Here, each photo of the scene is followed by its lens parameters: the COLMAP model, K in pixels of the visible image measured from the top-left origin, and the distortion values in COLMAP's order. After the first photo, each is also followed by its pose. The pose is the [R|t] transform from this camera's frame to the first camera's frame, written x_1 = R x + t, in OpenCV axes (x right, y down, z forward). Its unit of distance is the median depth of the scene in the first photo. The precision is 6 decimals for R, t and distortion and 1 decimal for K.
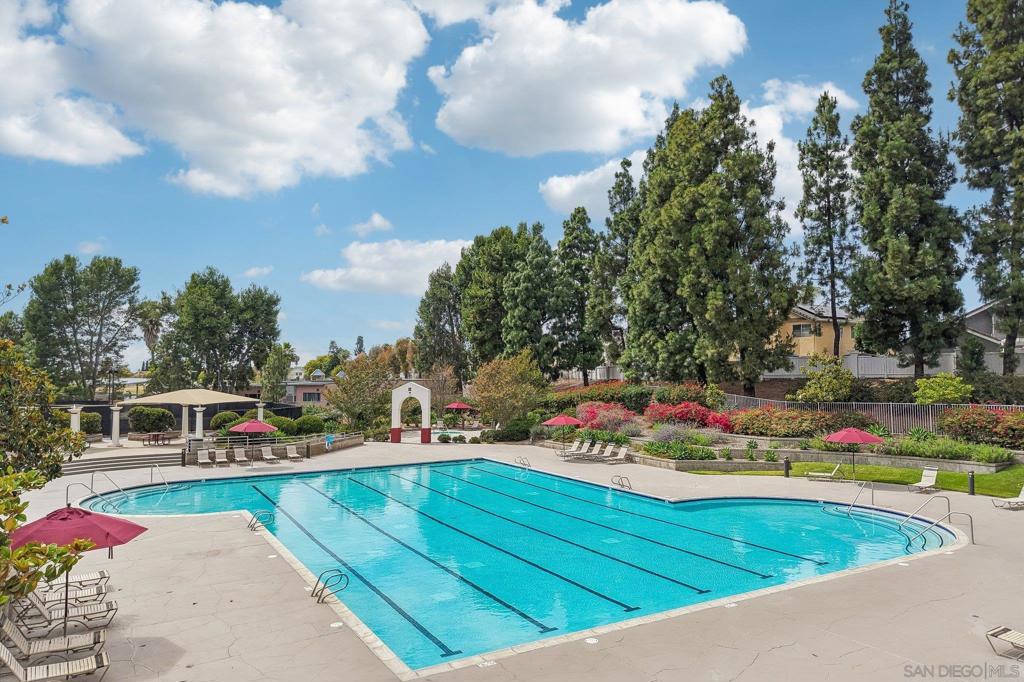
lens RADIAL K [[692.6, 0, 512.0], [0, 692.6, 341.0], [0, 0, 1]] dist [0.068802, -0.075476]
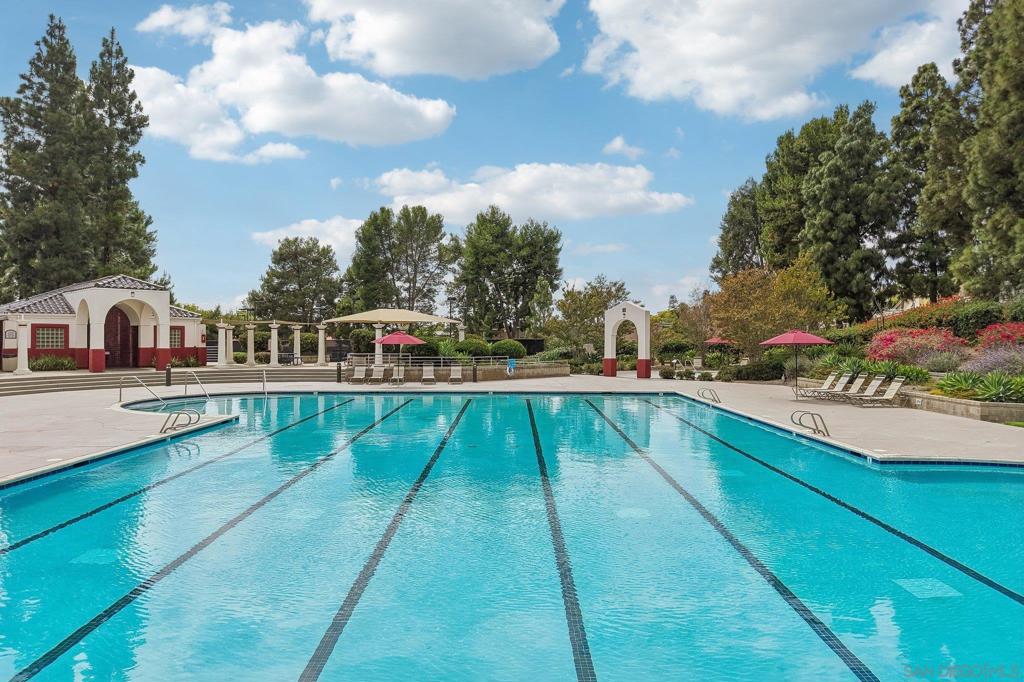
lens RADIAL K [[692.6, 0, 512.0], [0, 692.6, 341.0], [0, 0, 1]] dist [0.068802, -0.075476]
pose [[0.864731, 0.005429, -0.502206, 0.101289], [0.019812, 0.998794, 0.044912, 0.048496], [0.501844, -0.048786, 0.863581, 0.182646]]
